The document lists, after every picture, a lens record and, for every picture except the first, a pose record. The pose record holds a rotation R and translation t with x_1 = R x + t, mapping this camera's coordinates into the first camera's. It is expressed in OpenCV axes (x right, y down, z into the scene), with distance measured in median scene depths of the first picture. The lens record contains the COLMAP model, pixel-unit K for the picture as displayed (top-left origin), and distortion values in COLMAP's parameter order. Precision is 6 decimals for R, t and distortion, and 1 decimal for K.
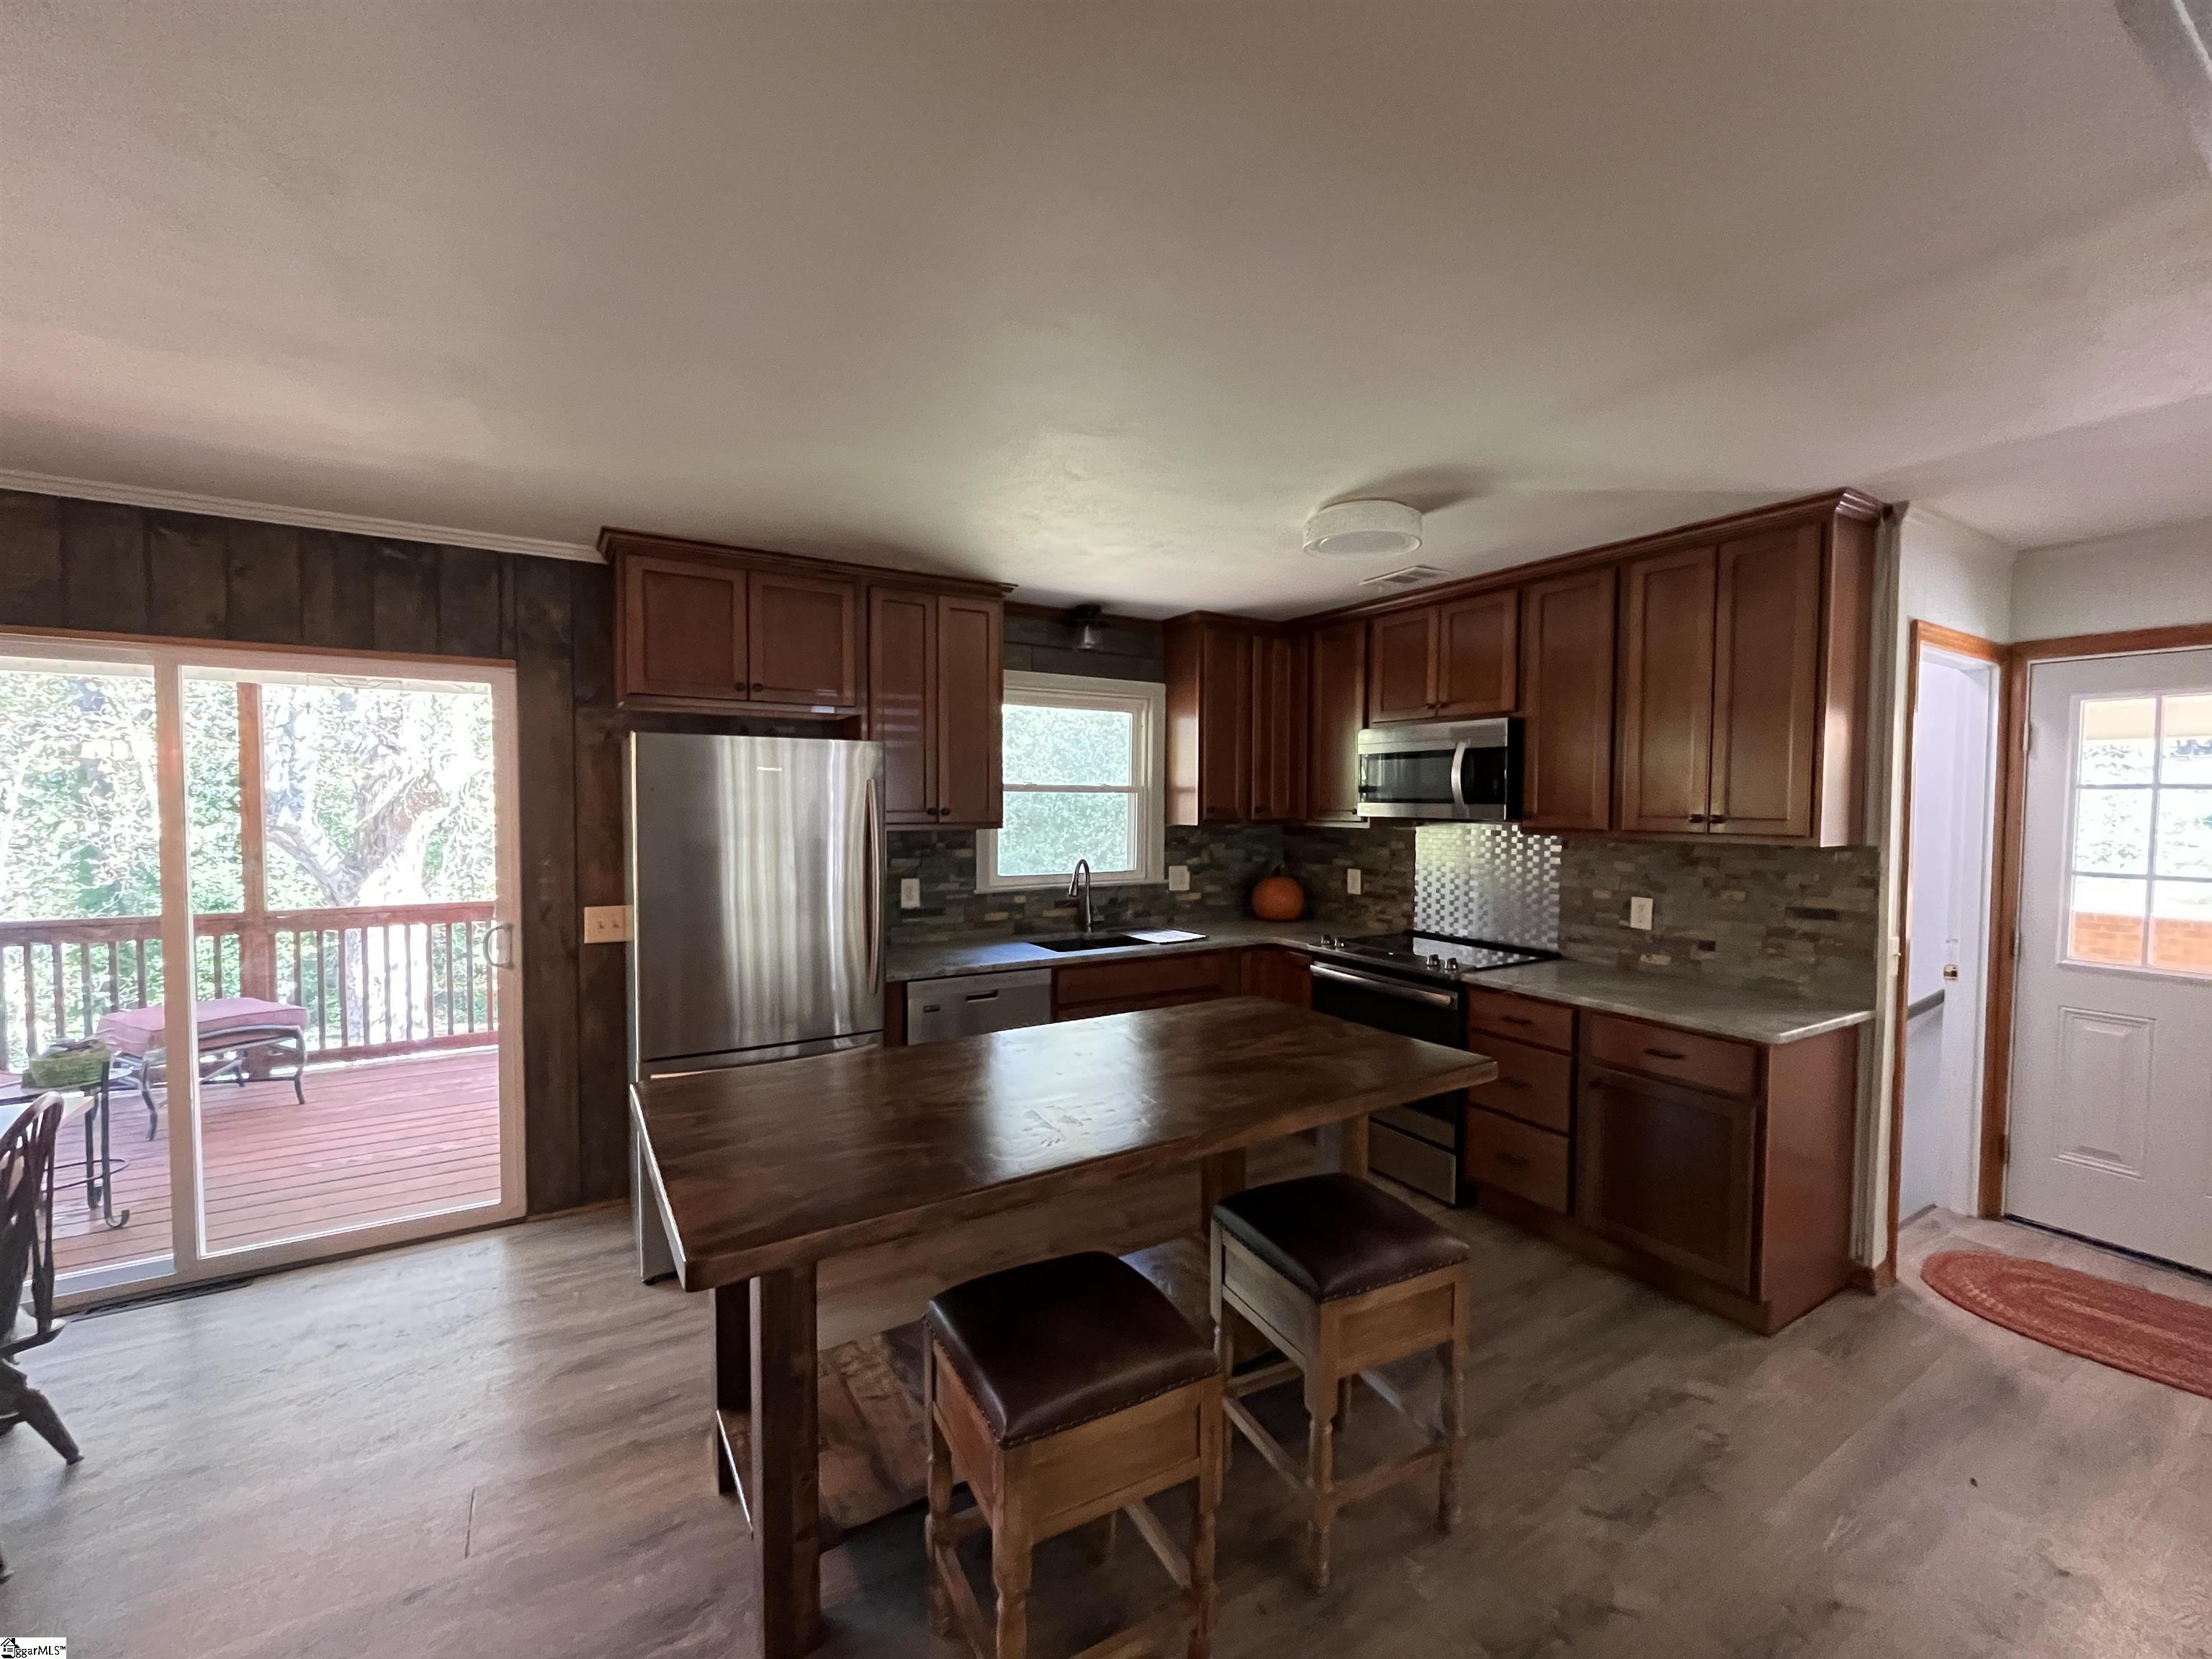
lens RADIAL K [[900.6, 0, 1107.5], [0, 900.6, 834.0], [0, 0, 1]] dist [-0.002468, -0.000115]
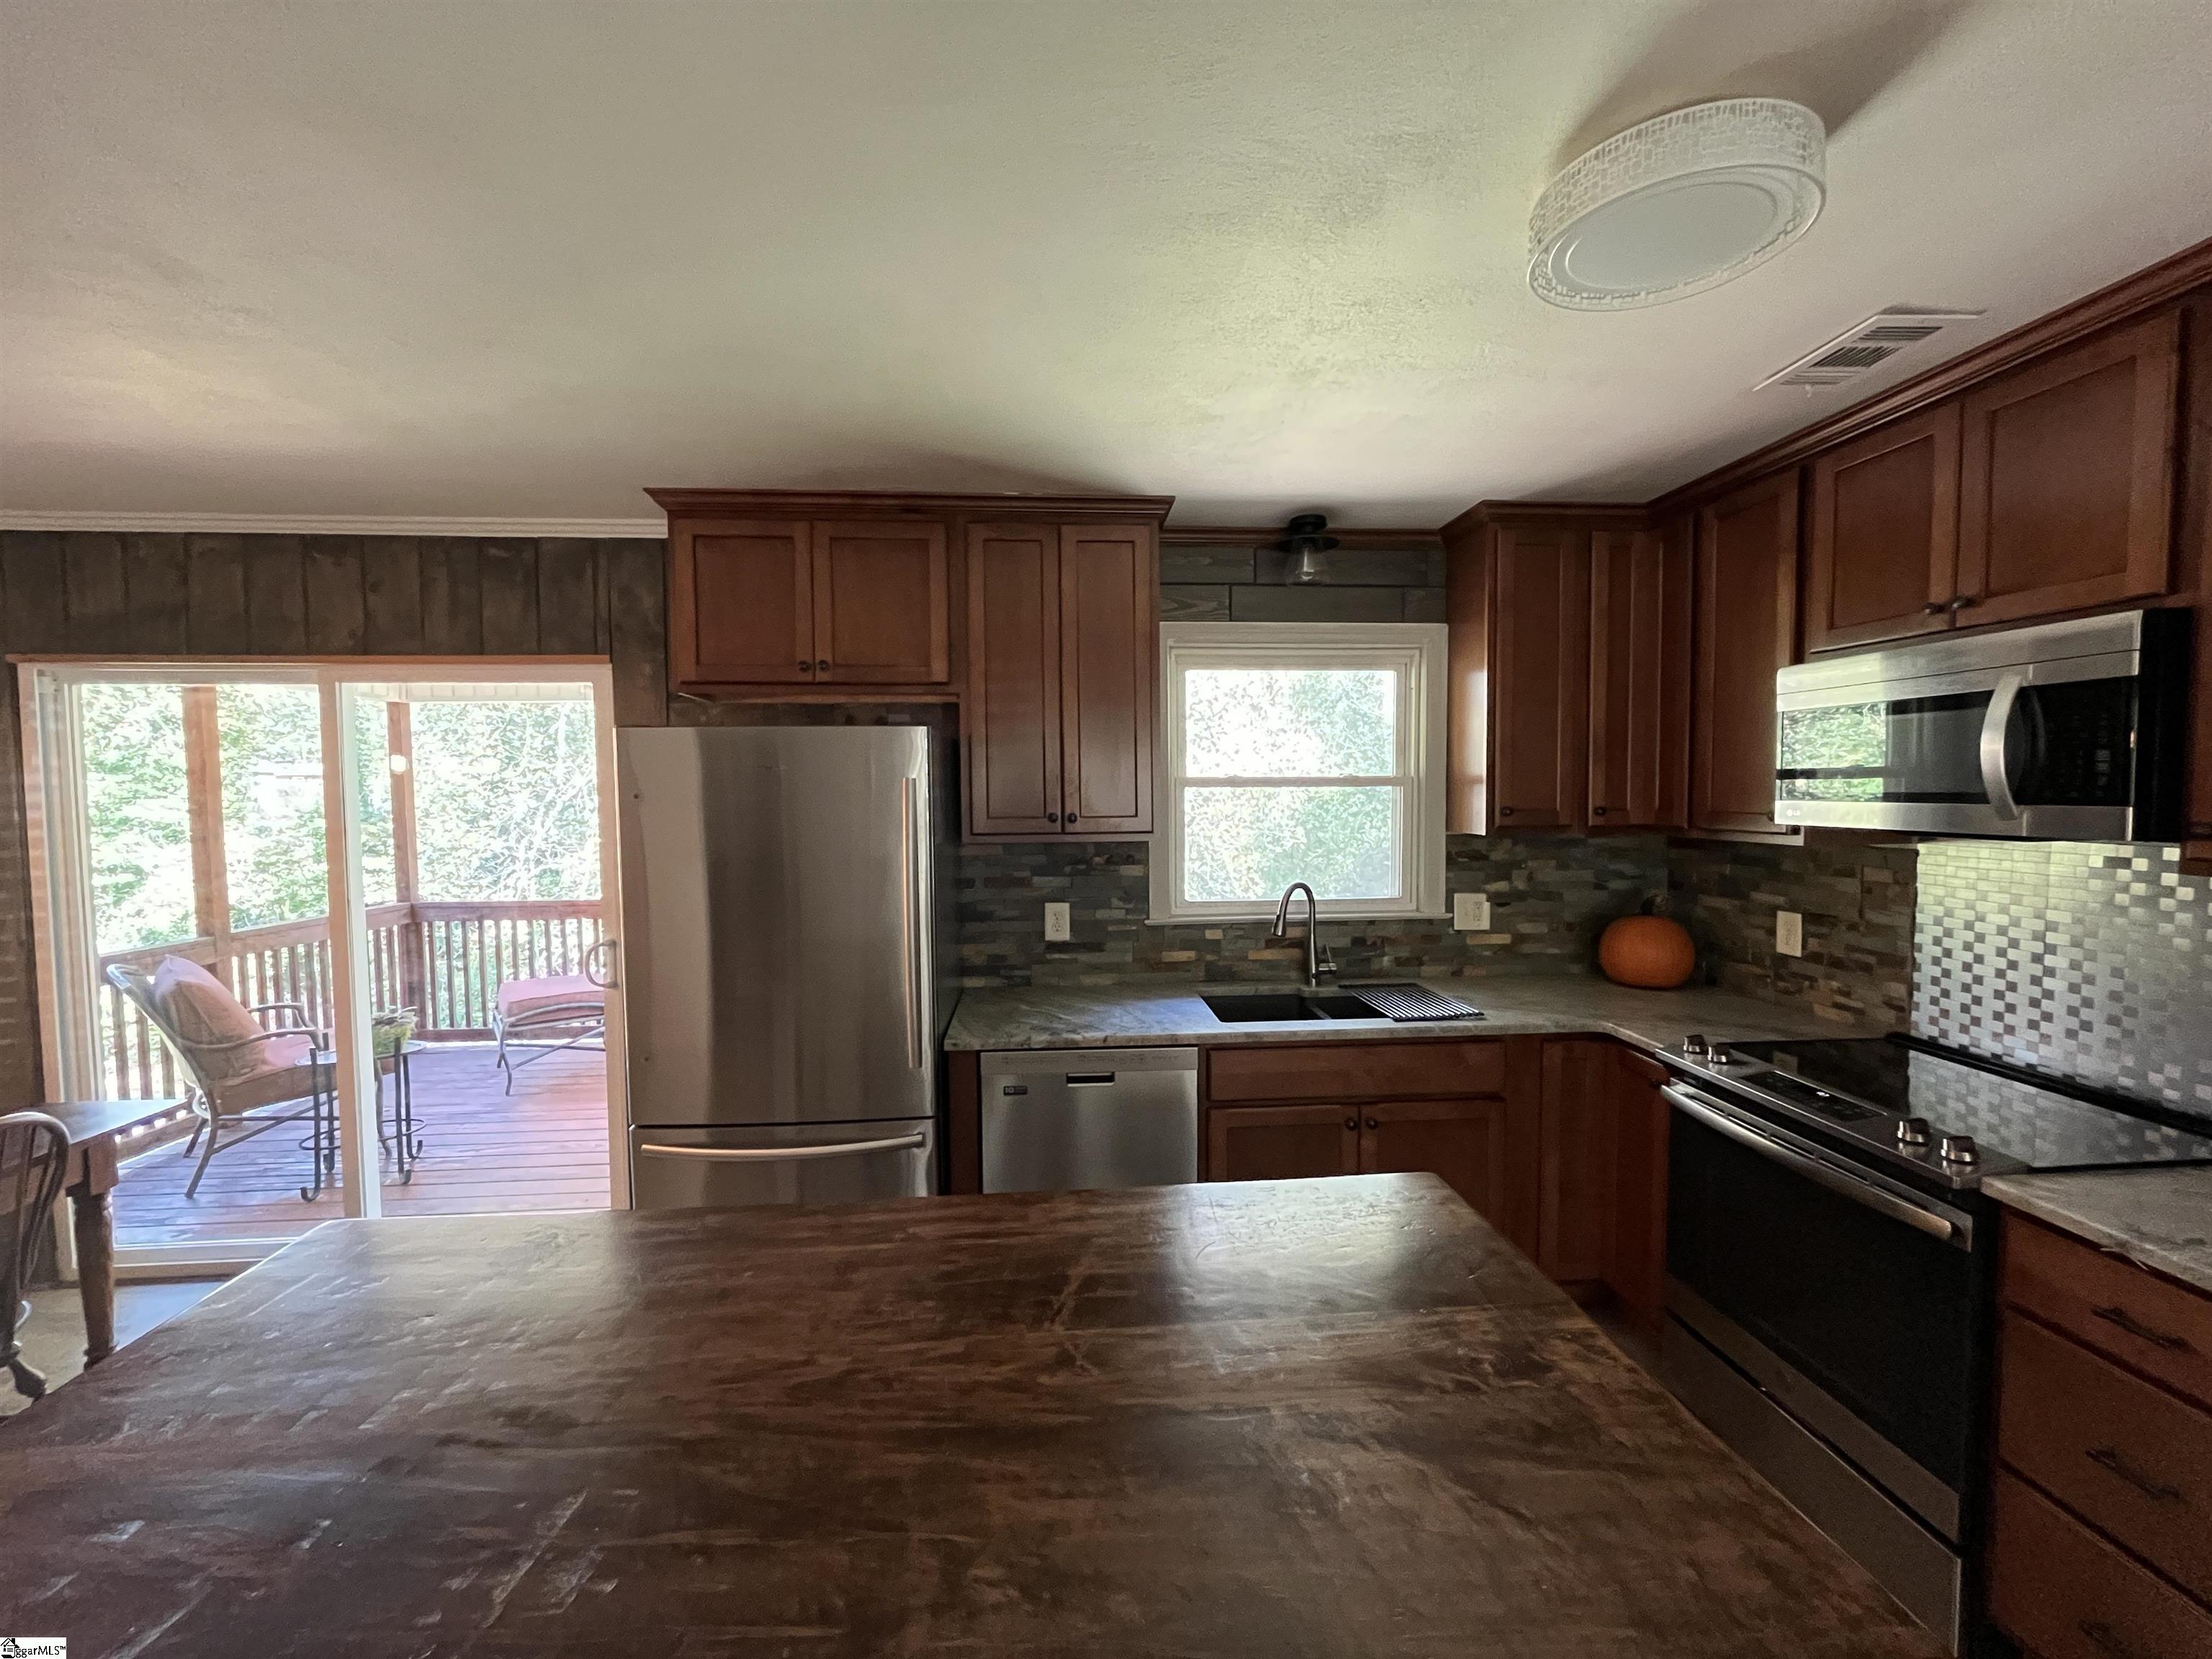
lens RADIAL K [[900.6, 0, 1108.2], [0, 900.6, 832.2], [0, 0, 1]] dist [-0.002468, -0.000115]
pose [[0.889796, 0.009308, -0.456263, 0.188633], [-0.004174, 0.999916, 0.012258, -0.022651], [0.456339, -0.009002, 0.889760, 0.363343]]
